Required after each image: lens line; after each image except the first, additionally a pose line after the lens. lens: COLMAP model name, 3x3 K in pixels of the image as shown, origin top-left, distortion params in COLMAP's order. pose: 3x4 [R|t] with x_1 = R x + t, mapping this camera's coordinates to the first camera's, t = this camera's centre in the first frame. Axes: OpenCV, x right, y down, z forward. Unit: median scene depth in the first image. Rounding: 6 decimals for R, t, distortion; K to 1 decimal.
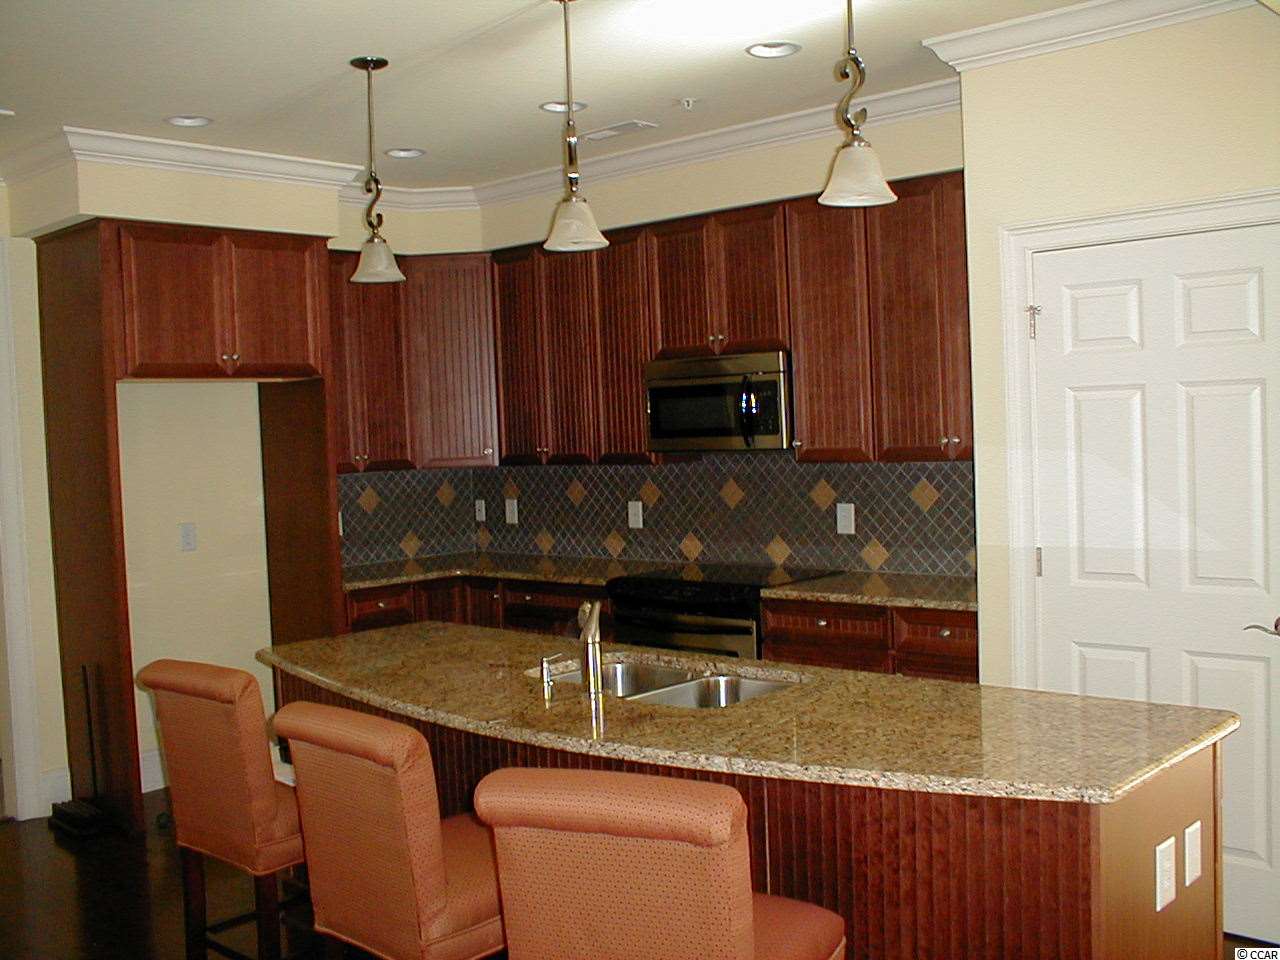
lens RADIAL K [[1358.6, 0, 640.0], [0, 1358.6, 480.0], [0, 0, 1]] dist [-0.007250, 0.132299]
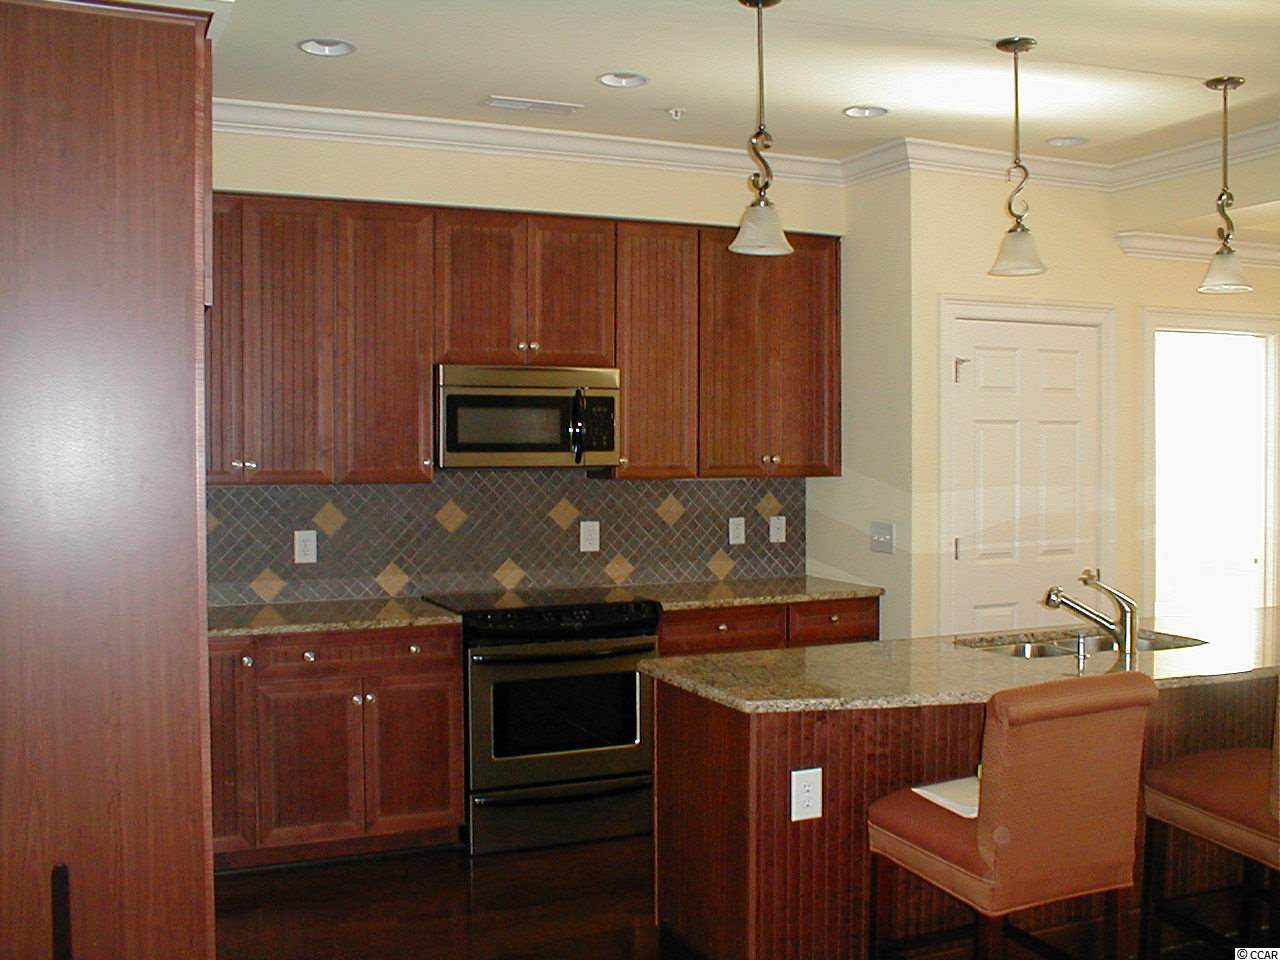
lens RADIAL K [[1284.7, 0, 640.2], [0, 1284.7, 441.0], [0, 0, 1]] dist [-0.139186, 0.004173]
pose [[0.402813, 0.031450, 0.914742, -0.741438], [0.023024, 0.998745, -0.044477, 0.000732], [-0.914993, 0.038977, 0.401583, 0.601622]]
